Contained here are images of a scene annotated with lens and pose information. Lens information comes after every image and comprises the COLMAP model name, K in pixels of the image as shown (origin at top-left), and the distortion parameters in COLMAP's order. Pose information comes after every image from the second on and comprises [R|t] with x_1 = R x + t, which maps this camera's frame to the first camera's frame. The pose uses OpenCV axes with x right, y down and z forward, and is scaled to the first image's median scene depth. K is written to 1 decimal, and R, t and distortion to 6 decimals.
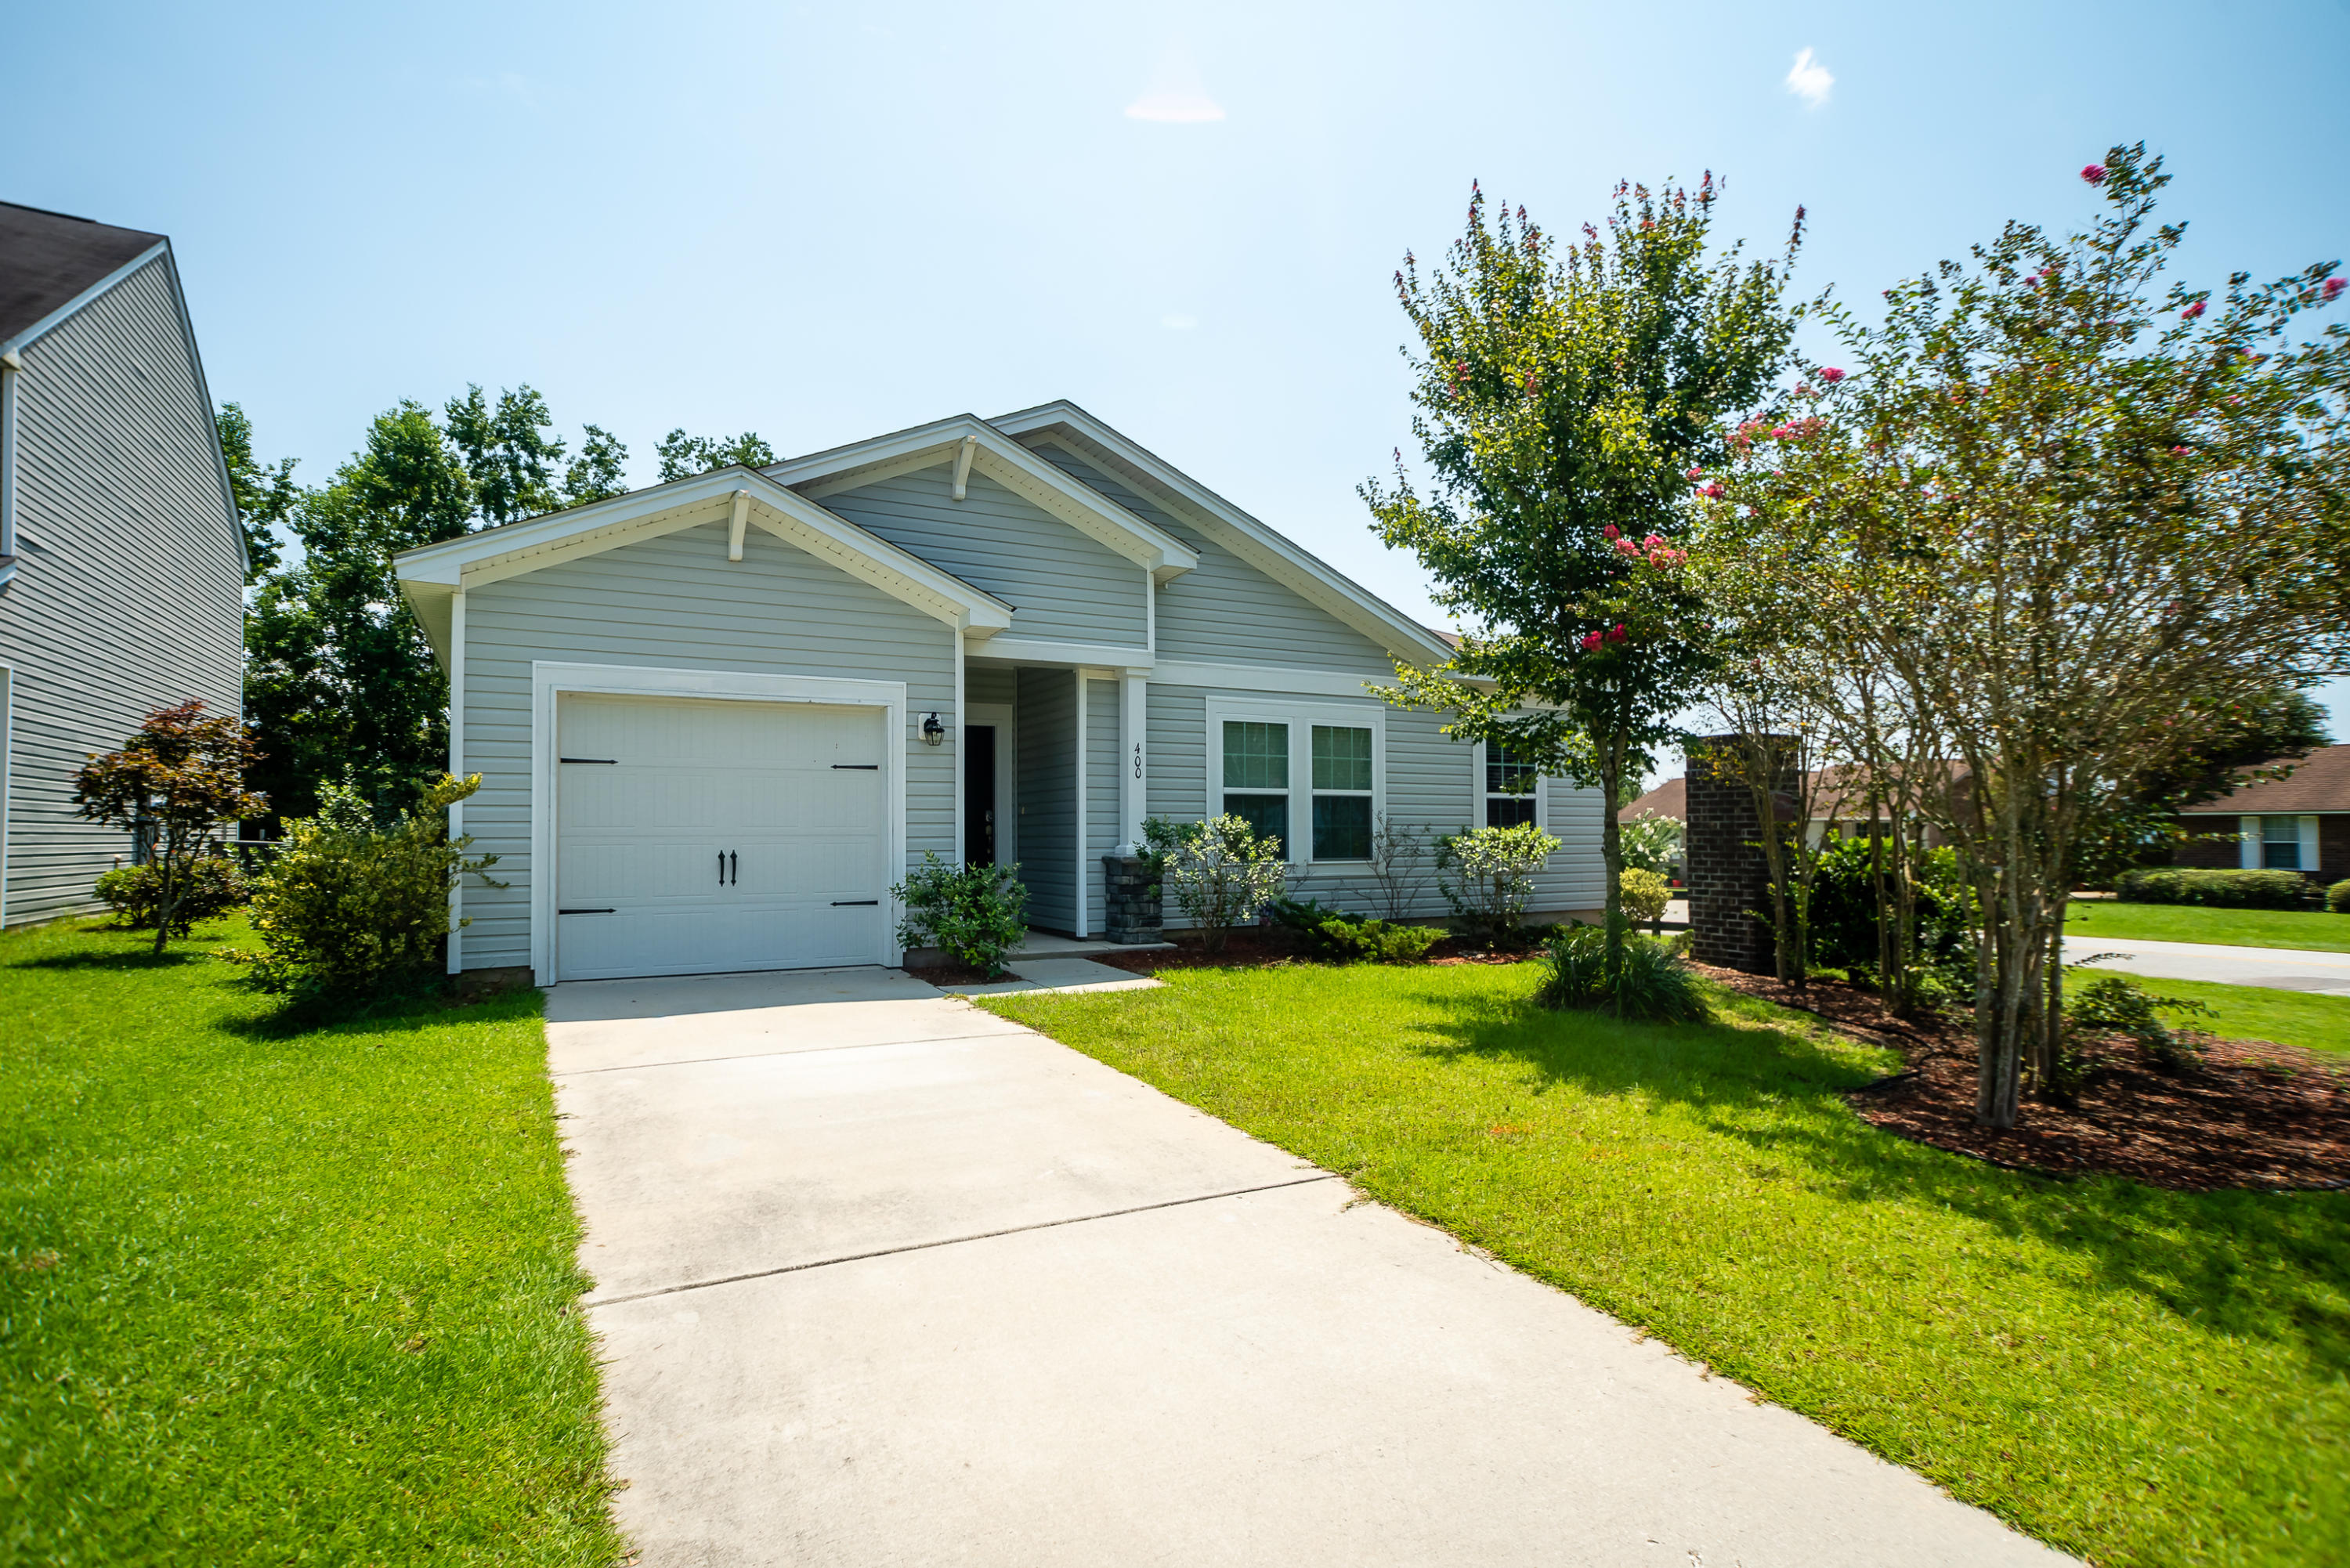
lens RADIAL K [[1158.2, 0, 1175.0], [0, 1158.2, 784.0], [0, 0, 1]] dist [-0.028239, 0.018496]
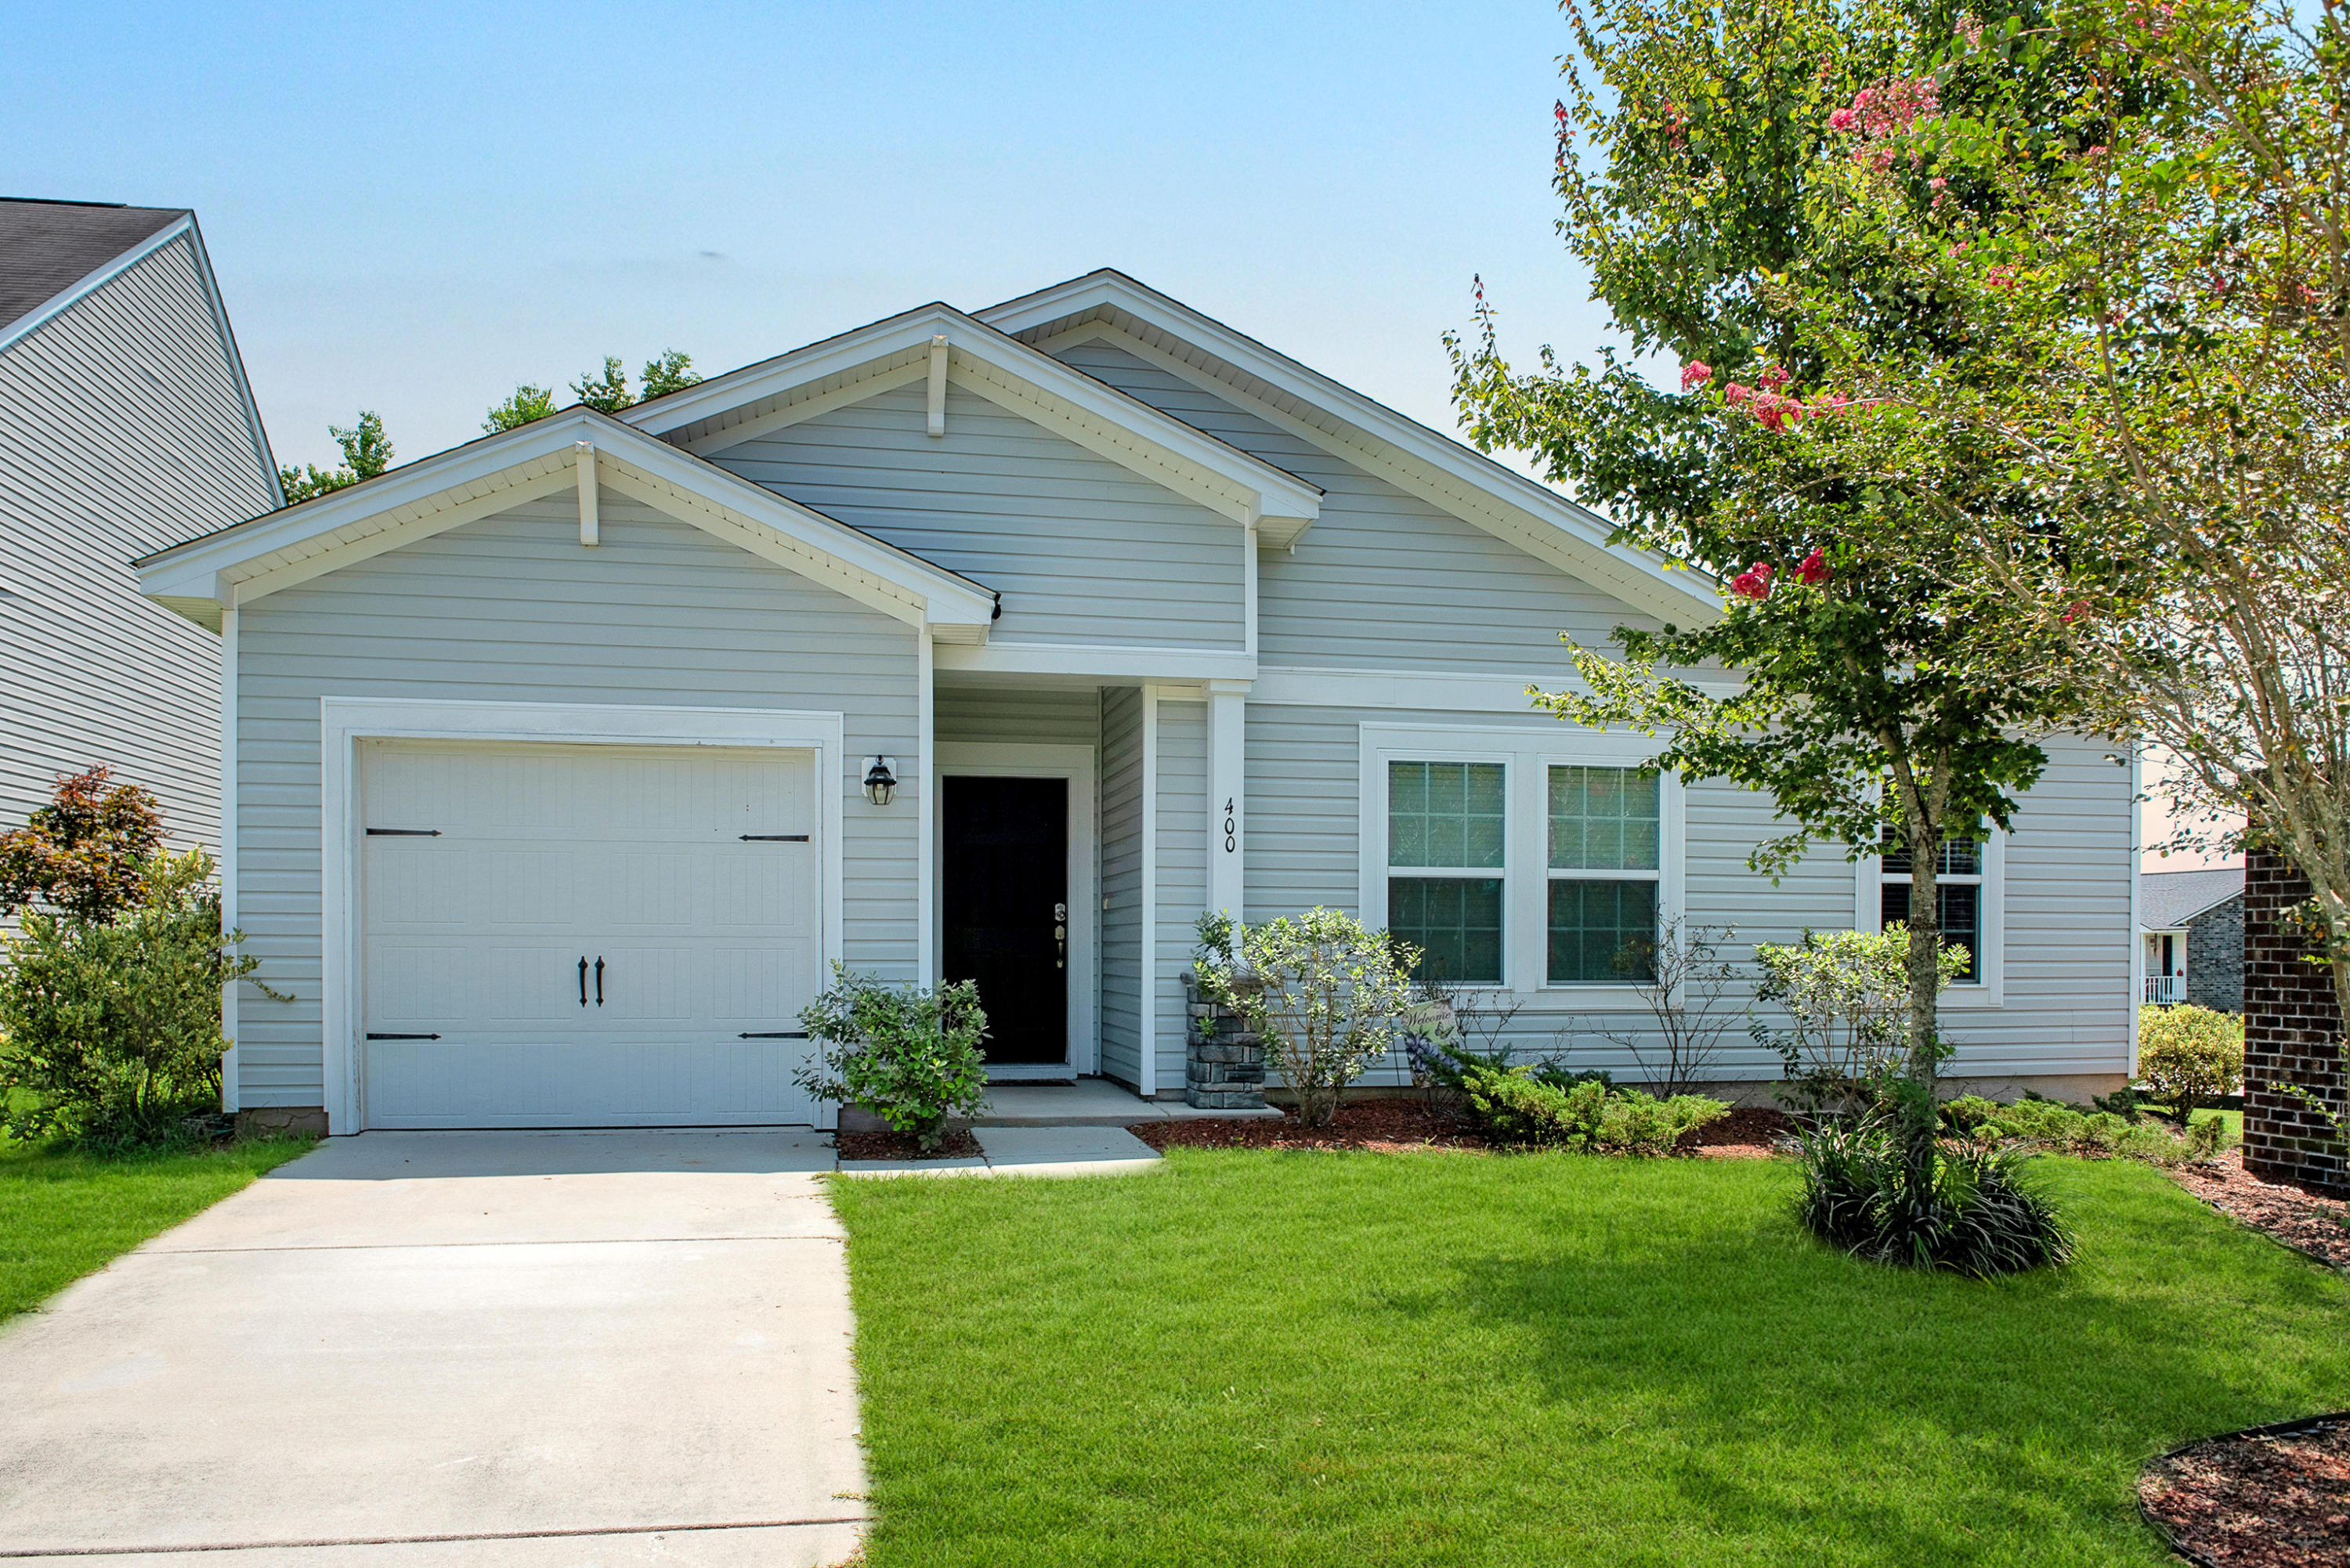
lens RADIAL K [[1669.7, 0, 1178.9], [0, 1669.7, 920.6], [0, 0, 1]] dist [-0.043458, -0.001410]
pose [[0.956379, 0.003693, -0.292104, 0.211577], [0.004777, 0.999589, 0.028277, 0.006760], [0.292089, -0.028439, 0.955968, 0.103459]]
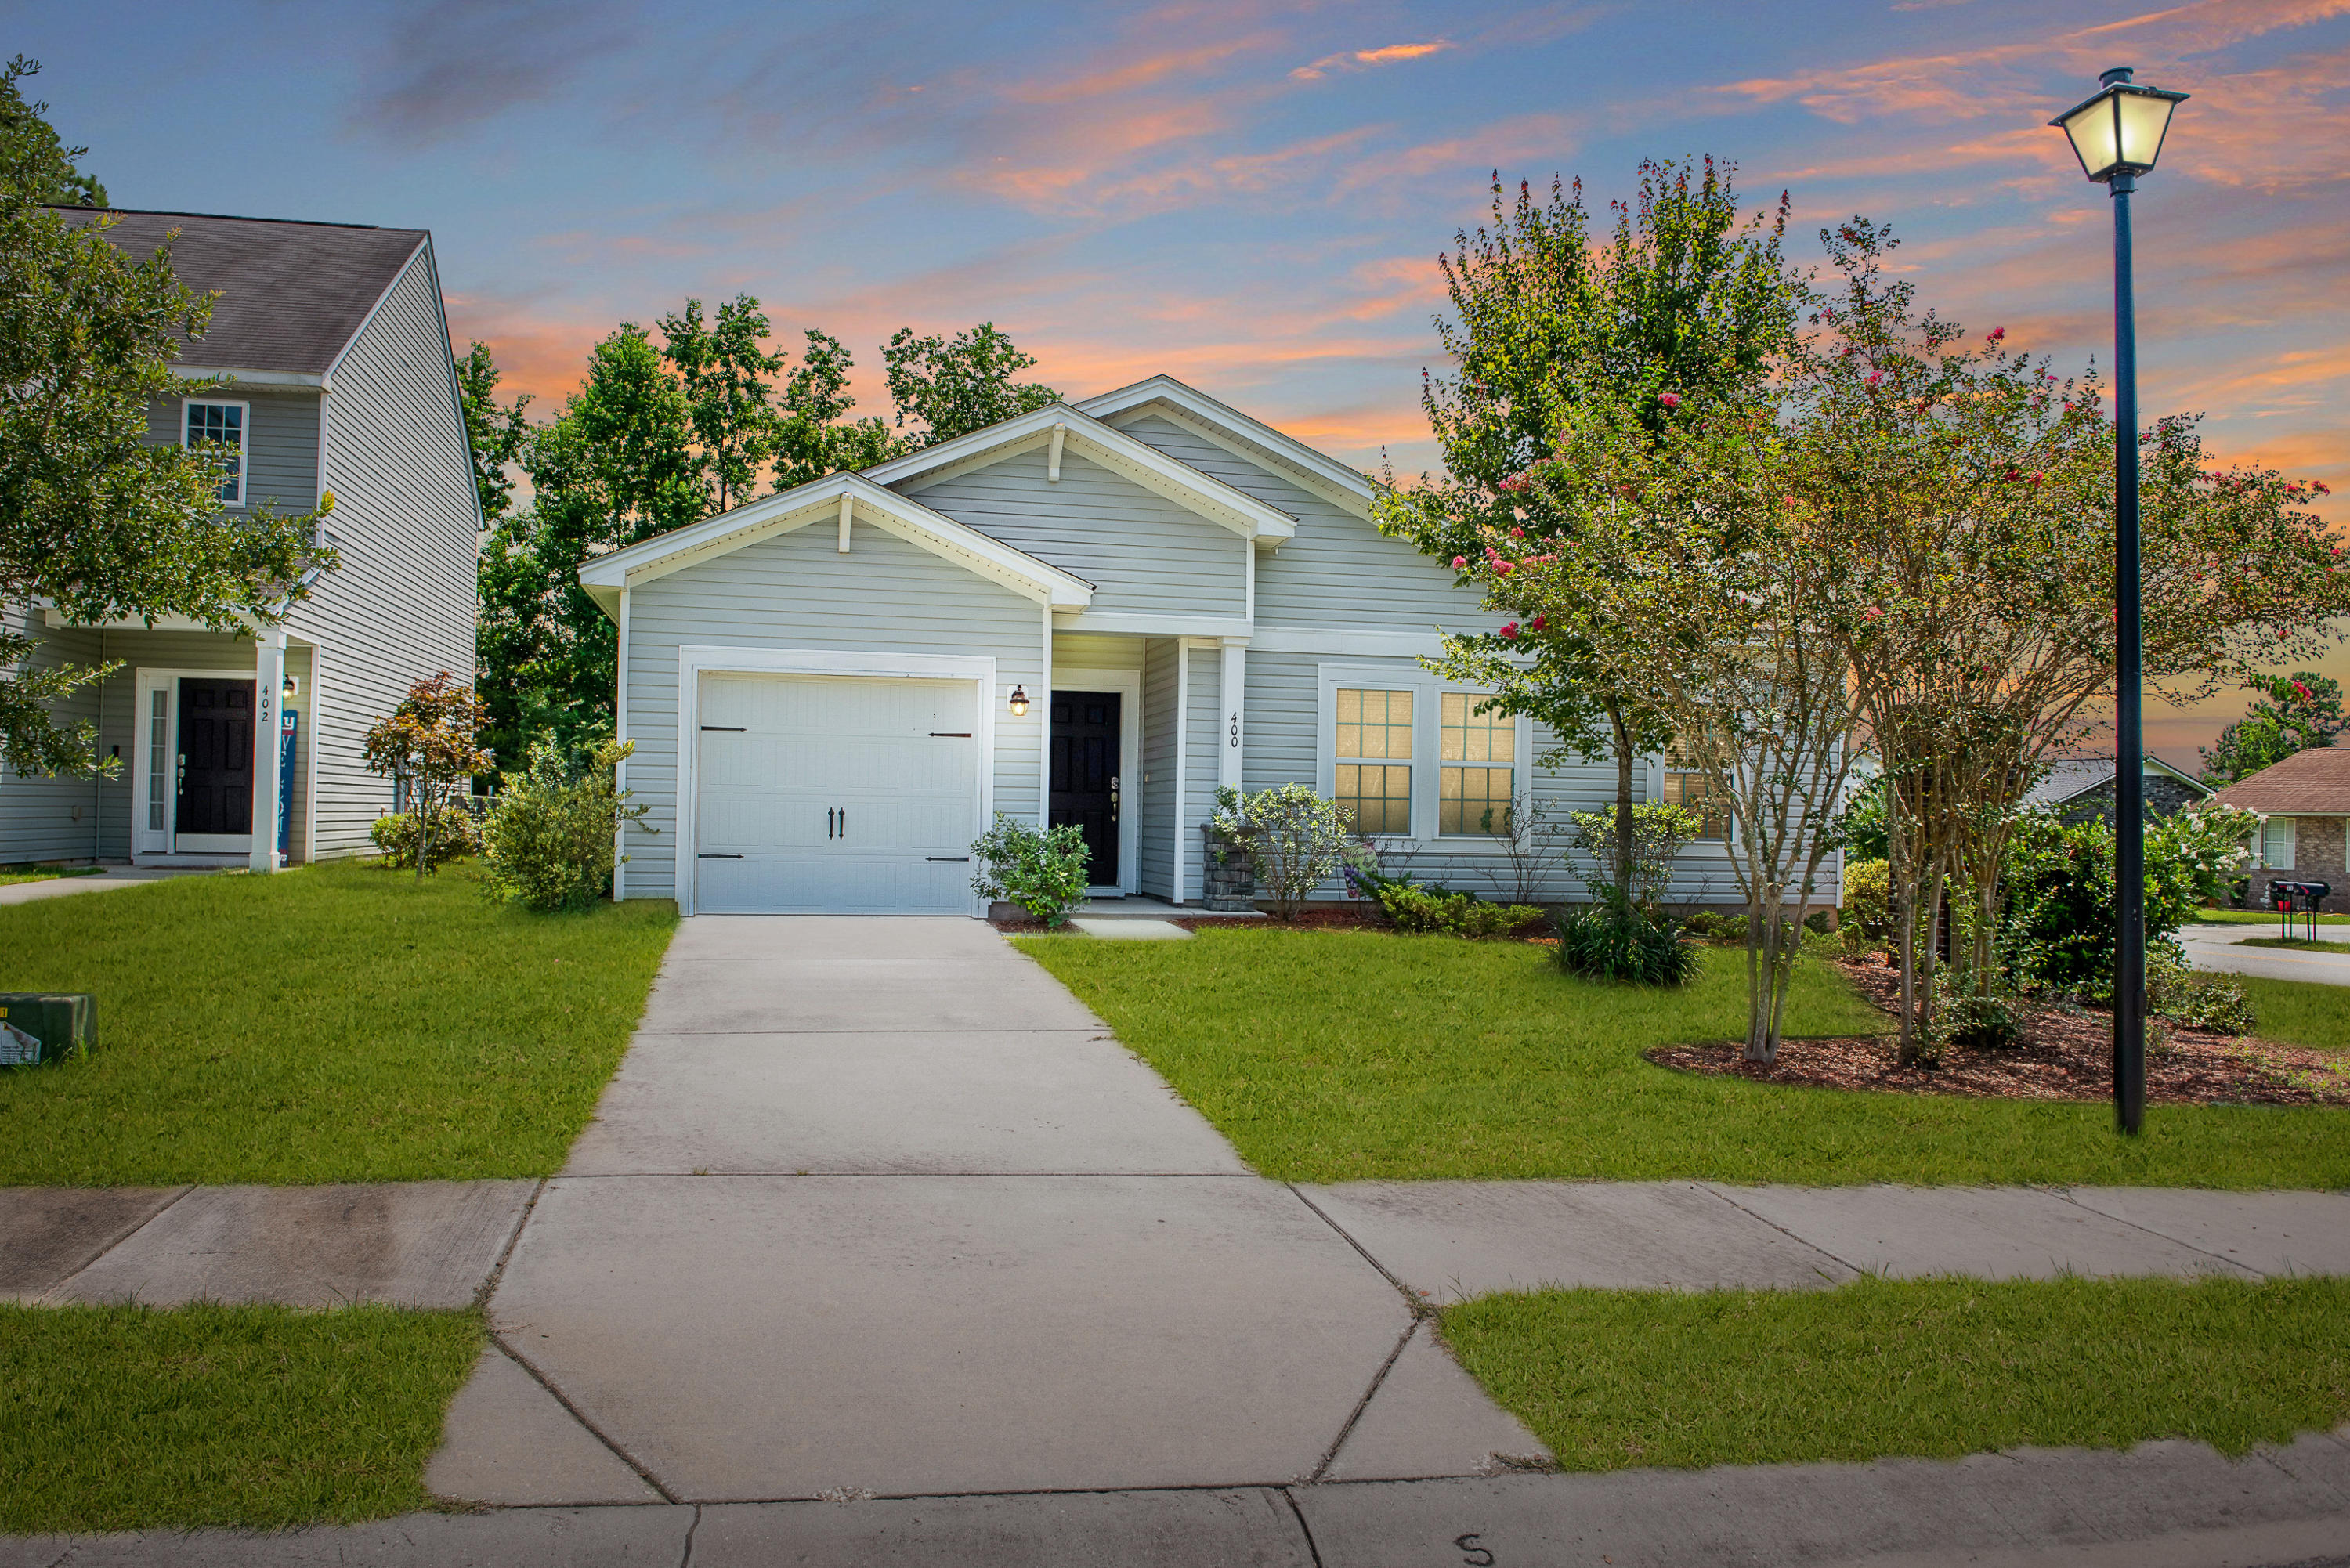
lens RADIAL K [[1646.6, 0, 1175.0], [0, 1646.6, 784.0], [0, 0, 1]] dist [0.043663, -0.328497]
pose [[0.960885, 0.017348, -0.276405, 0.312933], [-0.010525, 0.999603, 0.026152, -0.009551], [0.276749, -0.022220, 0.960685, -0.384527]]
